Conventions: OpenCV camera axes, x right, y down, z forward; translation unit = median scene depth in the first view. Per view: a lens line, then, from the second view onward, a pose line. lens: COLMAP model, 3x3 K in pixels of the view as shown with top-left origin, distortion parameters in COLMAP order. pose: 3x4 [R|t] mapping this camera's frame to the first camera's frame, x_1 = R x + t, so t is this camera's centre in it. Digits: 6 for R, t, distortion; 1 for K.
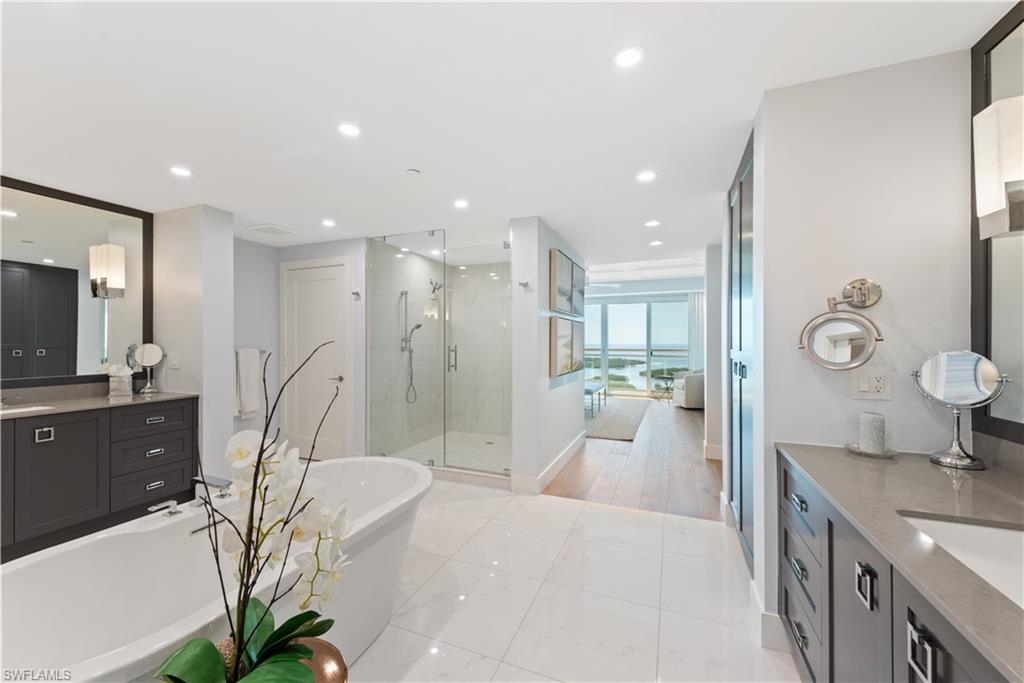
lens RADIAL K [[399.4, 0, 511.3], [0, 399.4, 340.9], [0, 0, 1]] dist [0.007939, -0.000838]
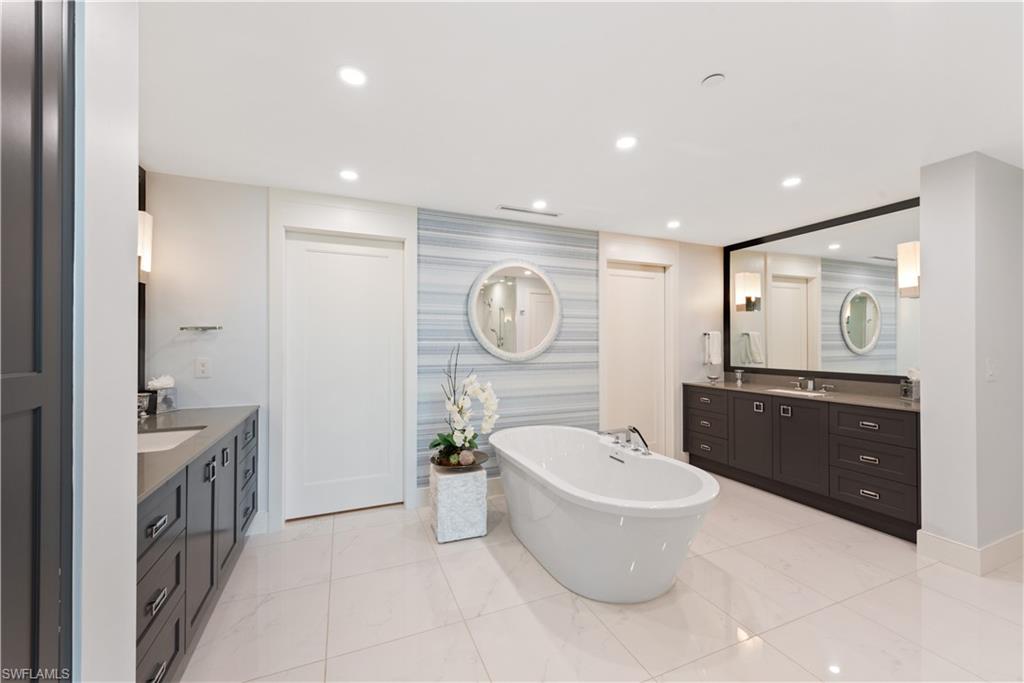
lens RADIAL K [[399.4, 0, 507.3], [0, 399.4, 342.4], [0, 0, 1]] dist [0.007939, -0.000838]
pose [[-0.708536, -0.006697, -0.705643, 0.474863], [0.001909, 0.999933, -0.011407, 0.011899], [0.705672, -0.009429, -0.708476, 1.291942]]
